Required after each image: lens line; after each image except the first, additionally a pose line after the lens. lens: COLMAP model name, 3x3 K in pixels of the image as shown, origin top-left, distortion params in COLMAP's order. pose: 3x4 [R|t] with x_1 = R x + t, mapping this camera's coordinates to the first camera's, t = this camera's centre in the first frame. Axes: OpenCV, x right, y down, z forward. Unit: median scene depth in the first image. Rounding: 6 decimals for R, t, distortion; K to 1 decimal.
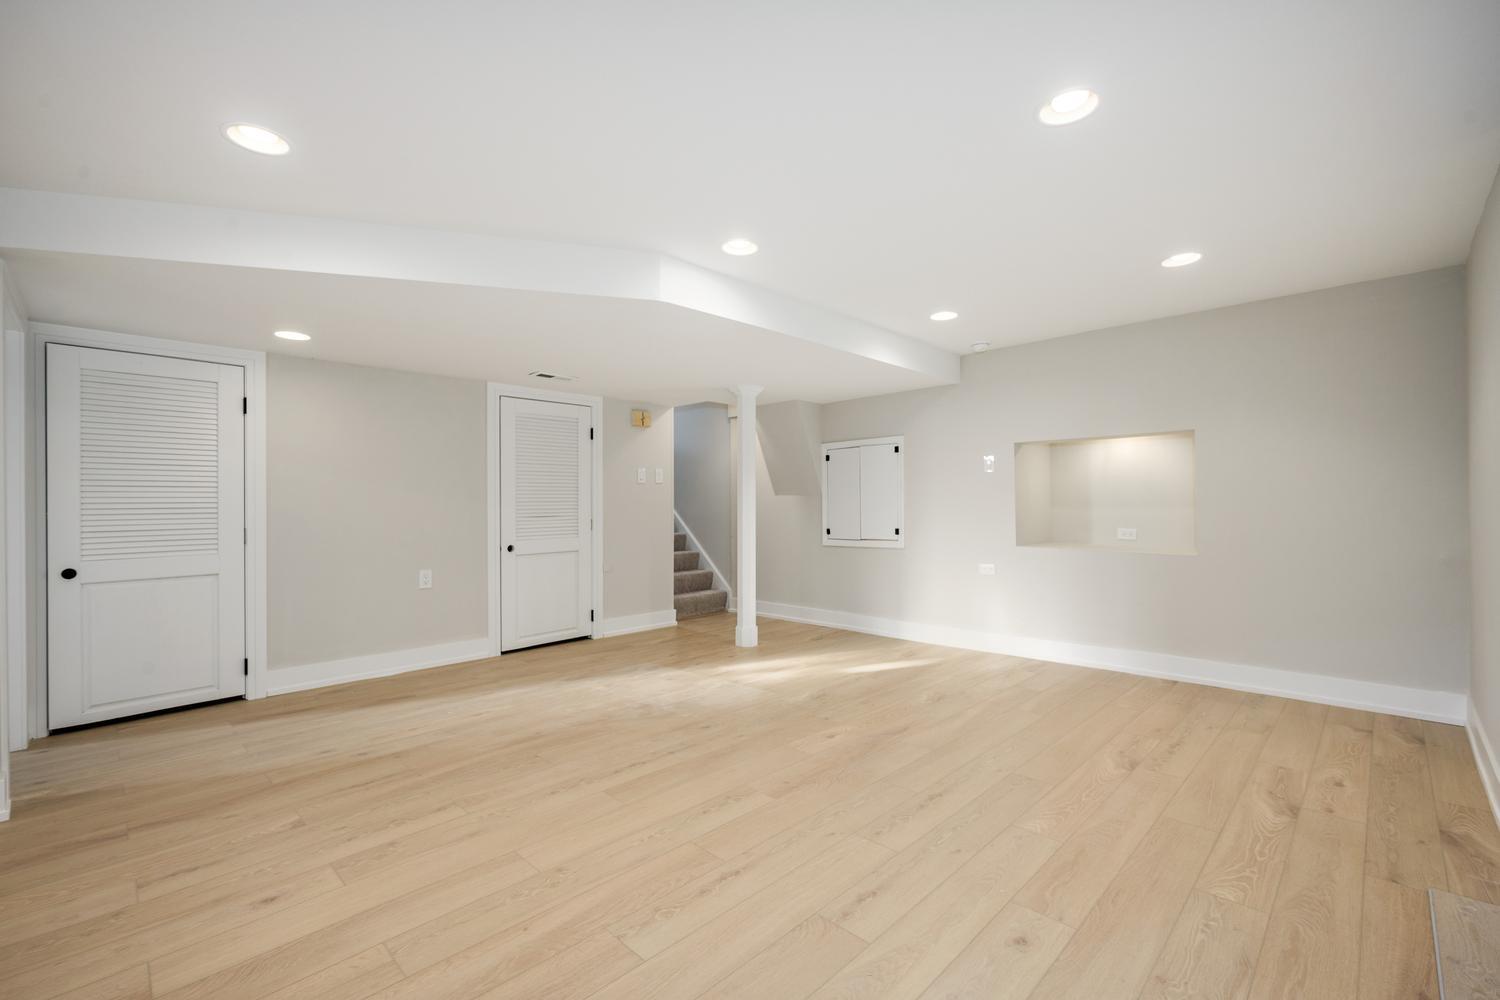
lens RADIAL K [[650.5, 0, 775.6], [0, 650.5, 504.6], [0, 0, 1]] dist [-0.000724, -0.000166]
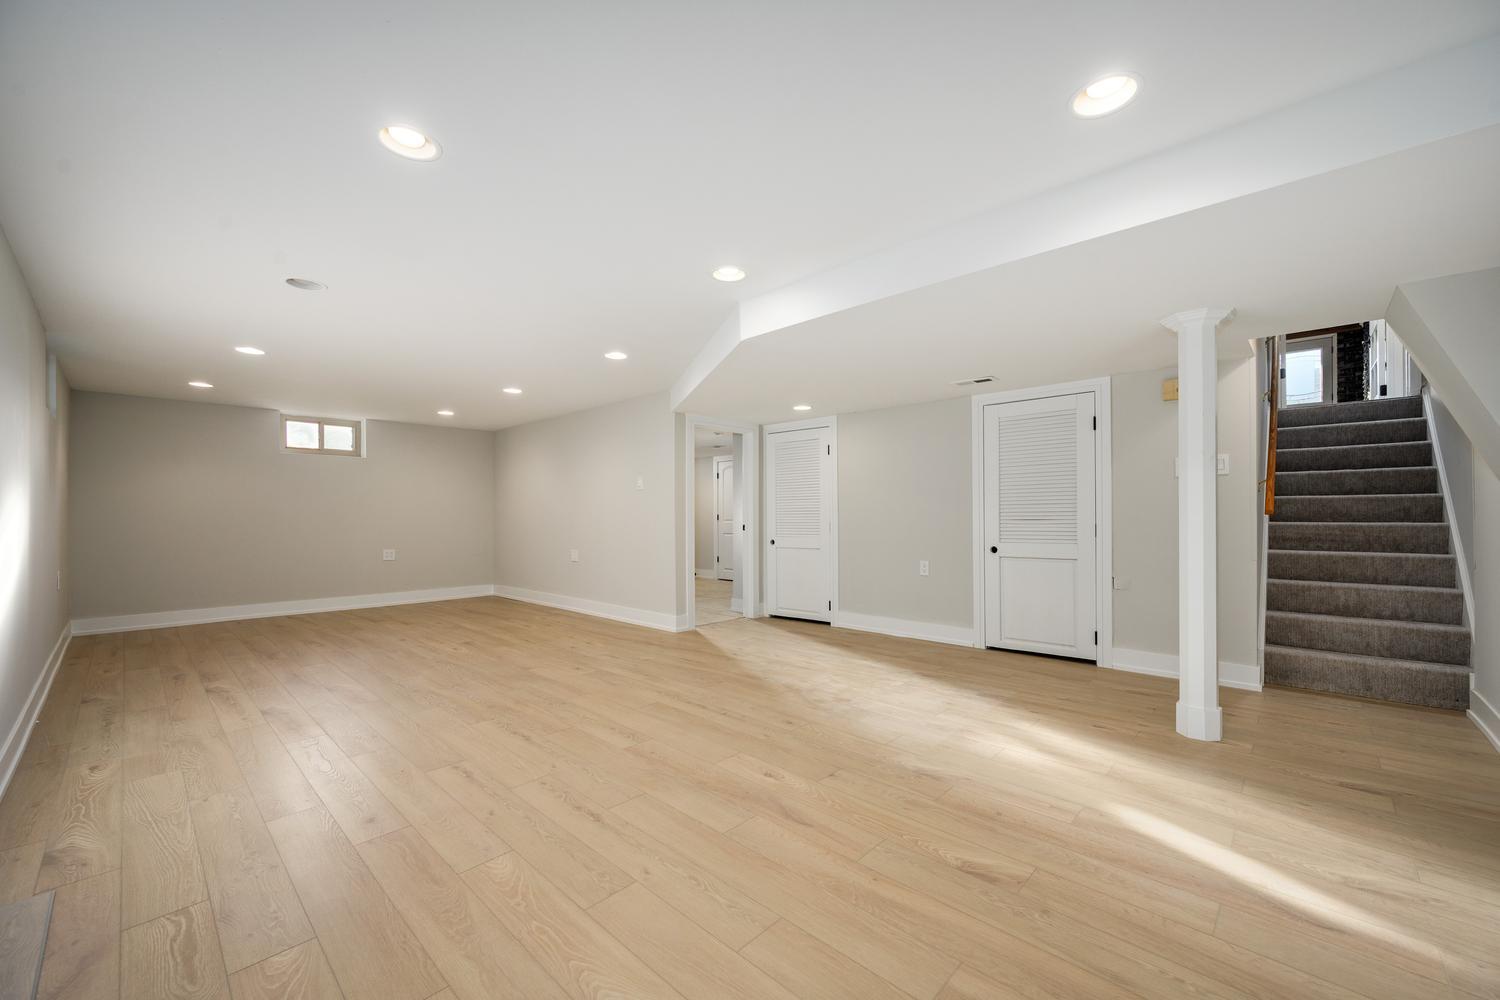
lens RADIAL K [[602.7, 0, 748.3], [0, 602.7, 509.5], [0, 0, 1]] dist [-0.001451, 0.000249]
pose [[-0.015236, 0.001666, -0.999883, 0.874046], [0.009642, 0.999952, 0.001520, -0.003517], [0.999837, -0.009617, -0.015252, 0.961538]]
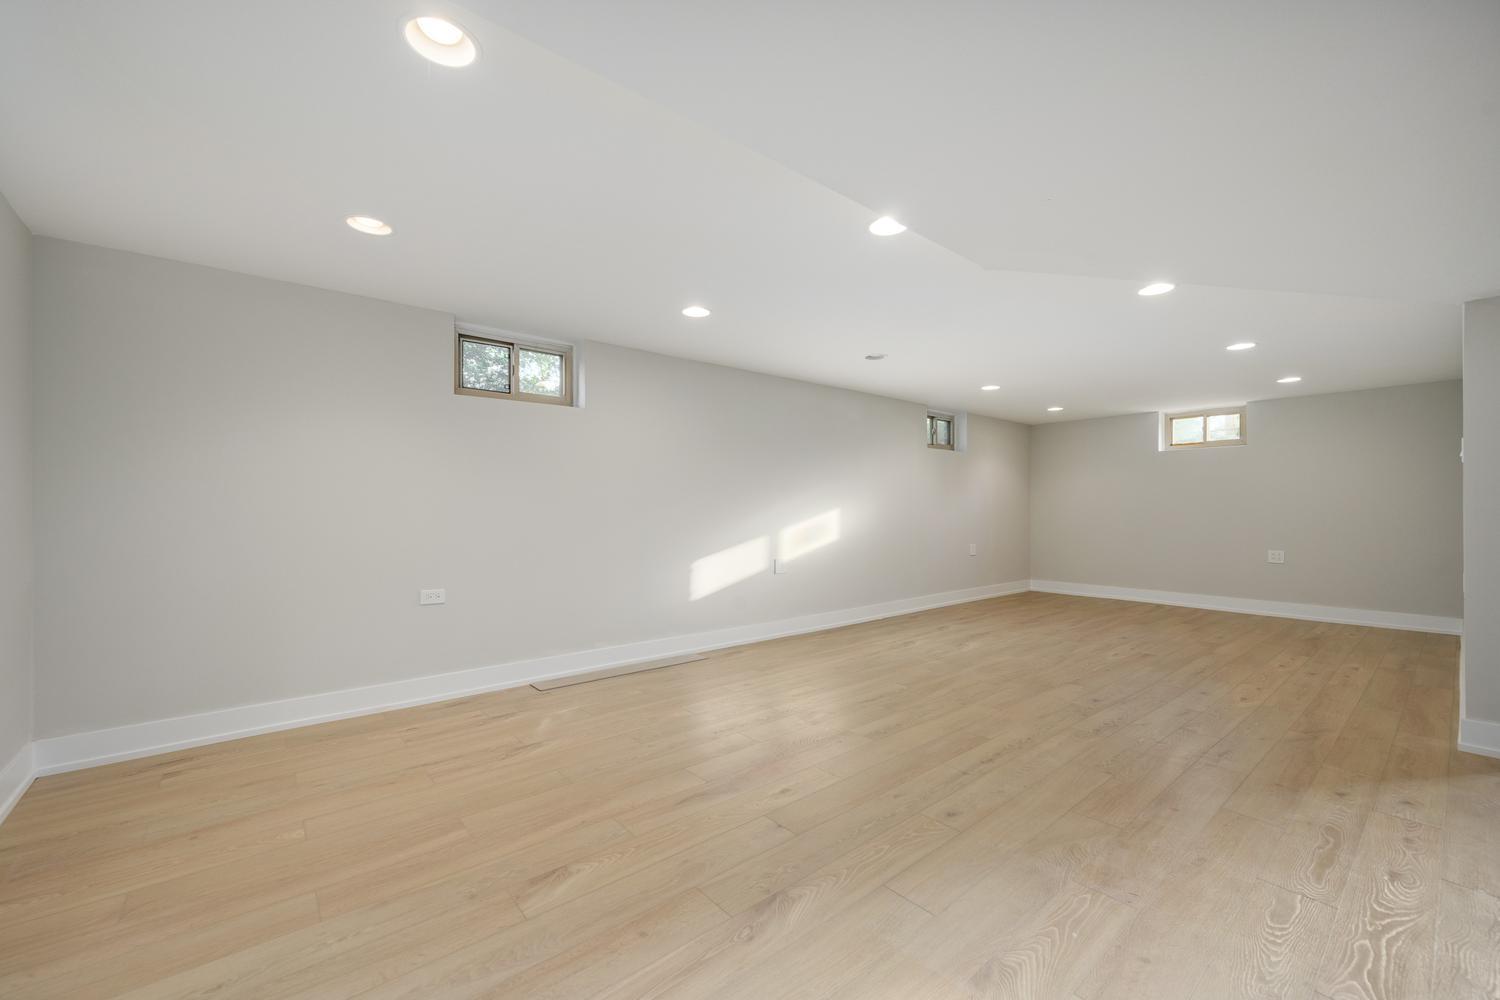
lens RADIAL K [[602.7, 0, 748.3], [0, 602.7, 509.5], [0, 0, 1]] dist [-0.001451, 0.000249]
pose [[-0.990116, 0.011758, 0.139757, 0.019458], [0.010649, 0.999906, -0.008685, 0.006291], [-0.139846, -0.007111, -0.990148, 1.715895]]
